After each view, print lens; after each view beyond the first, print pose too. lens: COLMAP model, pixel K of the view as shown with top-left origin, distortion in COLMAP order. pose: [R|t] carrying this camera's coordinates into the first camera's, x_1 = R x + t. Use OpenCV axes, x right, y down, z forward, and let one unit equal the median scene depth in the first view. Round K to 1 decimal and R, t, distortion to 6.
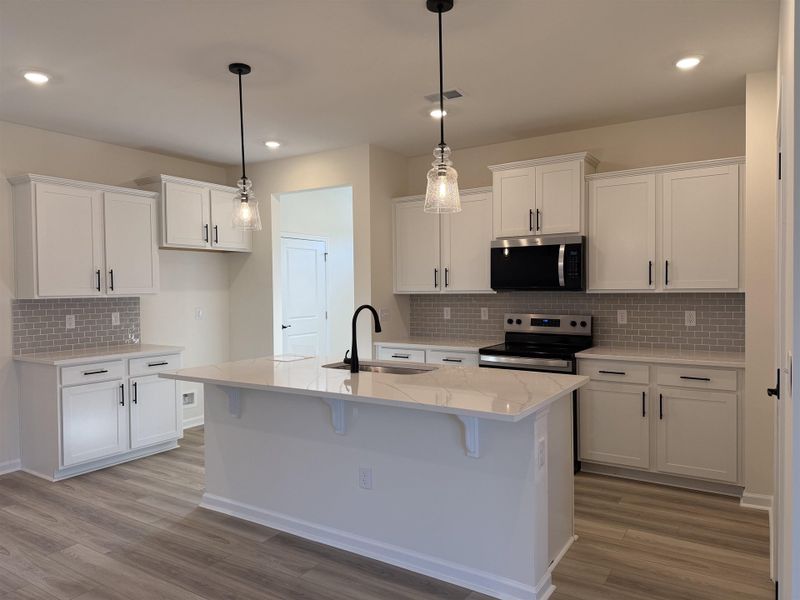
lens RADIAL K [[559.7, 0, 400.0], [0, 559.7, 300.0], [0, 0, 1]] dist [0.052386, -0.060609]
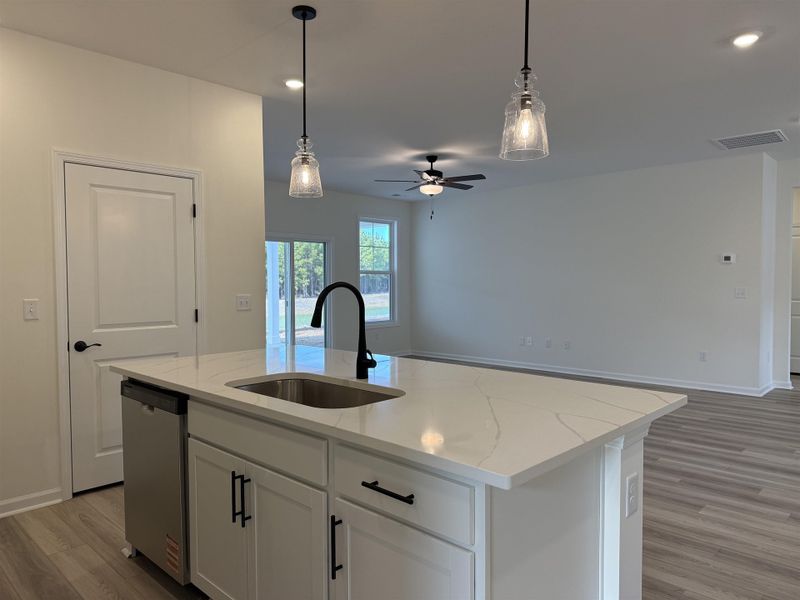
lens RADIAL K [[559.7, 0, 400.0], [0, 559.7, 300.0], [0, 0, 1]] dist [0.052386, -0.060609]
pose [[-0.979972, 0.008185, 0.198968, -0.196288], [0.018758, 0.998506, 0.051313, -0.001855], [-0.198251, 0.054018, -0.978662, 1.207004]]
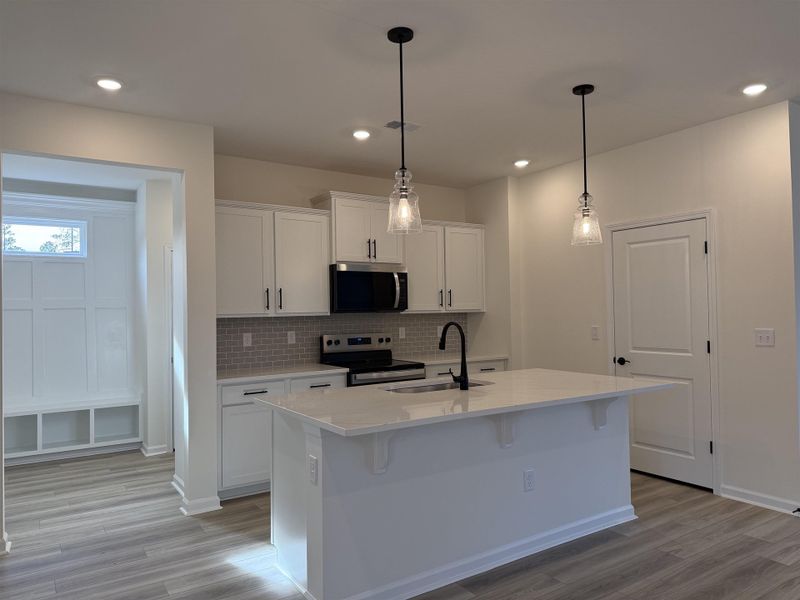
lens RADIAL K [[559.7, 0, 400.0], [0, 559.7, 300.0], [0, 0, 1]] dist [0.052386, -0.060609]
pose [[0.405226, 0.018836, 0.914022, -0.753169], [0.033041, 0.998833, -0.035232, 0.000651], [-0.913619, 0.044477, 0.404131, 0.505045]]
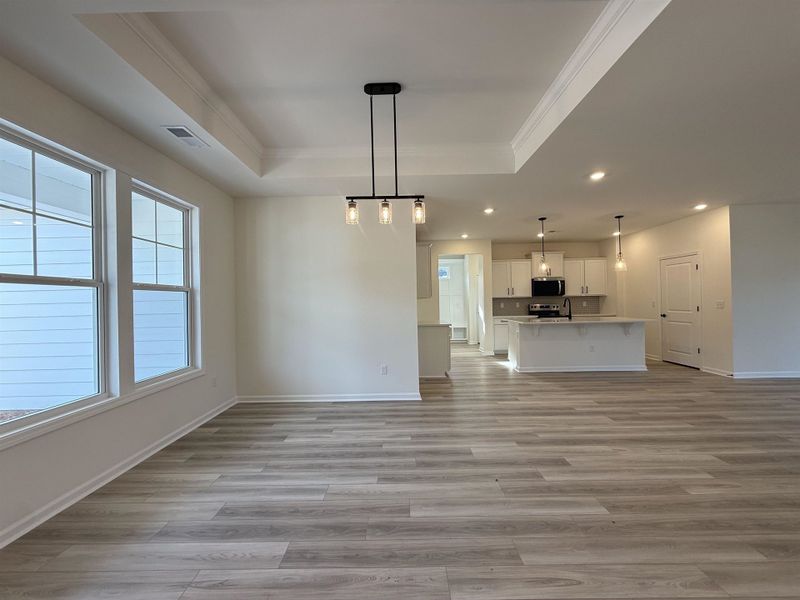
lens RADIAL K [[316.9, 0, 399.4], [0, 316.9, 299.7], [0, 0, 1]] dist [-0.000003, 0.000082]
pose [[0.846472, -0.002521, 0.532428, -1.335708], [0.021099, 0.999362, -0.028812, 0.036538], [-0.532015, 0.035622, 0.845985, 0.000699]]
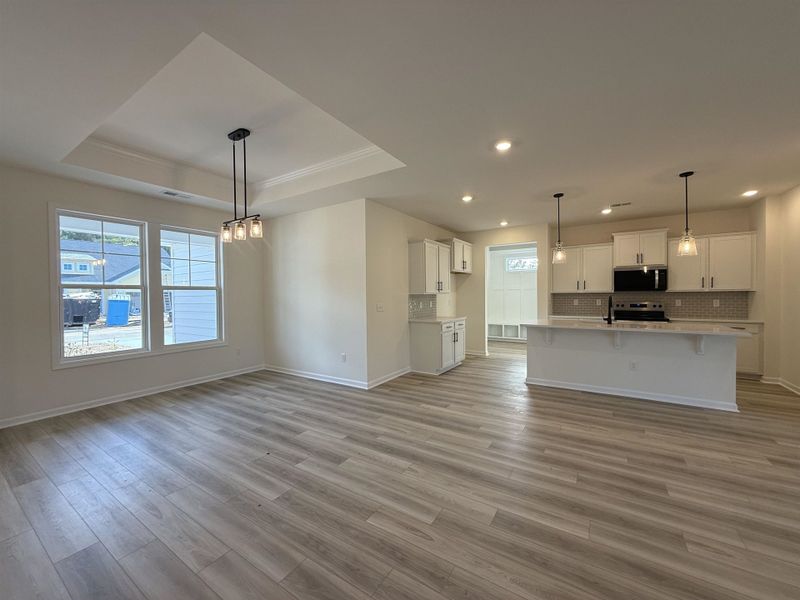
lens RADIAL K [[316.9, 0, 399.4], [0, 316.9, 299.7], [0, 0, 1]] dist [-0.000003, 0.000082]
pose [[0.999995, 0.000633, -0.003175, -0.695281], [-0.000654, 0.999977, -0.006790, 0.027190], [0.003171, 0.006792, 0.999972, -0.239280]]
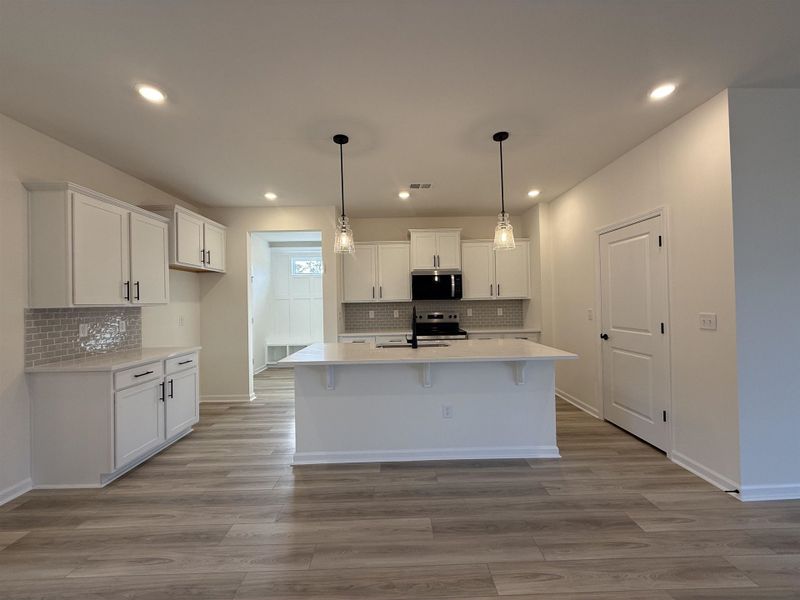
lens RADIAL K [[316.9, 0, 399.4], [0, 316.9, 299.7], [0, 0, 1]] dist [-0.000003, 0.000082]
pose [[0.832935, -0.002035, 0.553367, -0.442225], [0.023762, 0.999202, -0.032093, 0.015244], [-0.552860, 0.039881, 0.832319, 0.202299]]
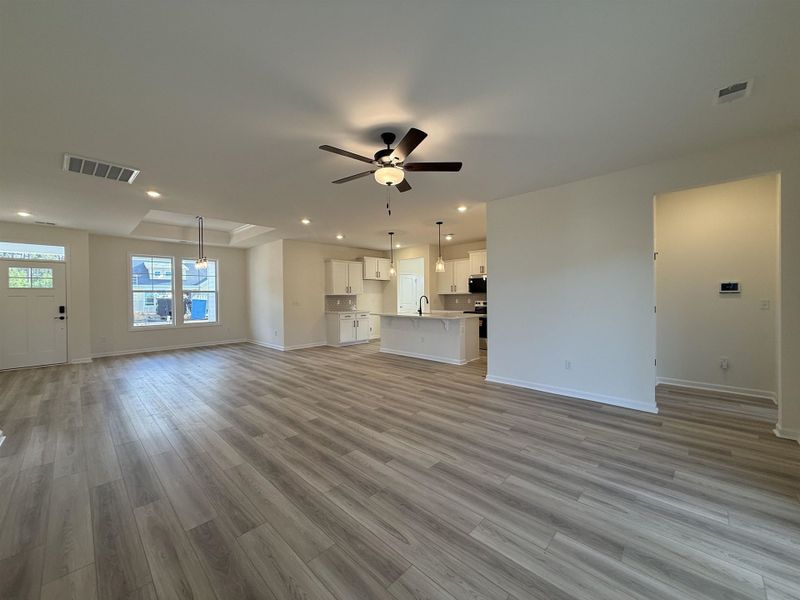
lens RADIAL K [[316.9, 0, 399.4], [0, 316.9, 299.7], [0, 0, 1]] dist [-0.000003, 0.000082]
pose [[0.979812, 0.003141, -0.199895, 0.144004], [-0.005038, 0.999947, -0.008981, 0.039831], [0.199856, 0.009807, 0.979776, -0.783731]]
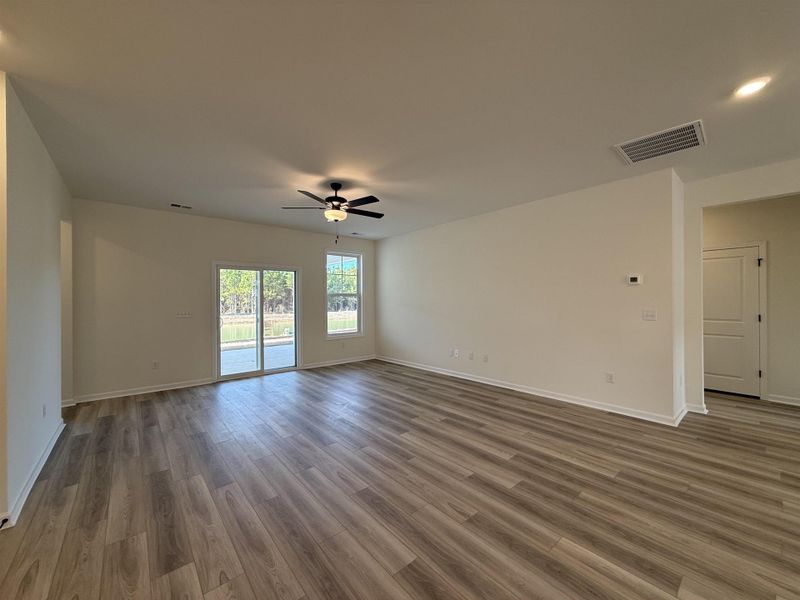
lens RADIAL K [[320.9, 0, 403.0], [0, 320.9, 300.9], [0, 0, 1]] dist [0.000631, 0.000087]
pose [[-0.958089, 0.016264, 0.286008, -0.400514], [0.022750, 0.999553, 0.019371, 0.007031], [-0.285565, 0.025066, -0.958031, 0.567331]]
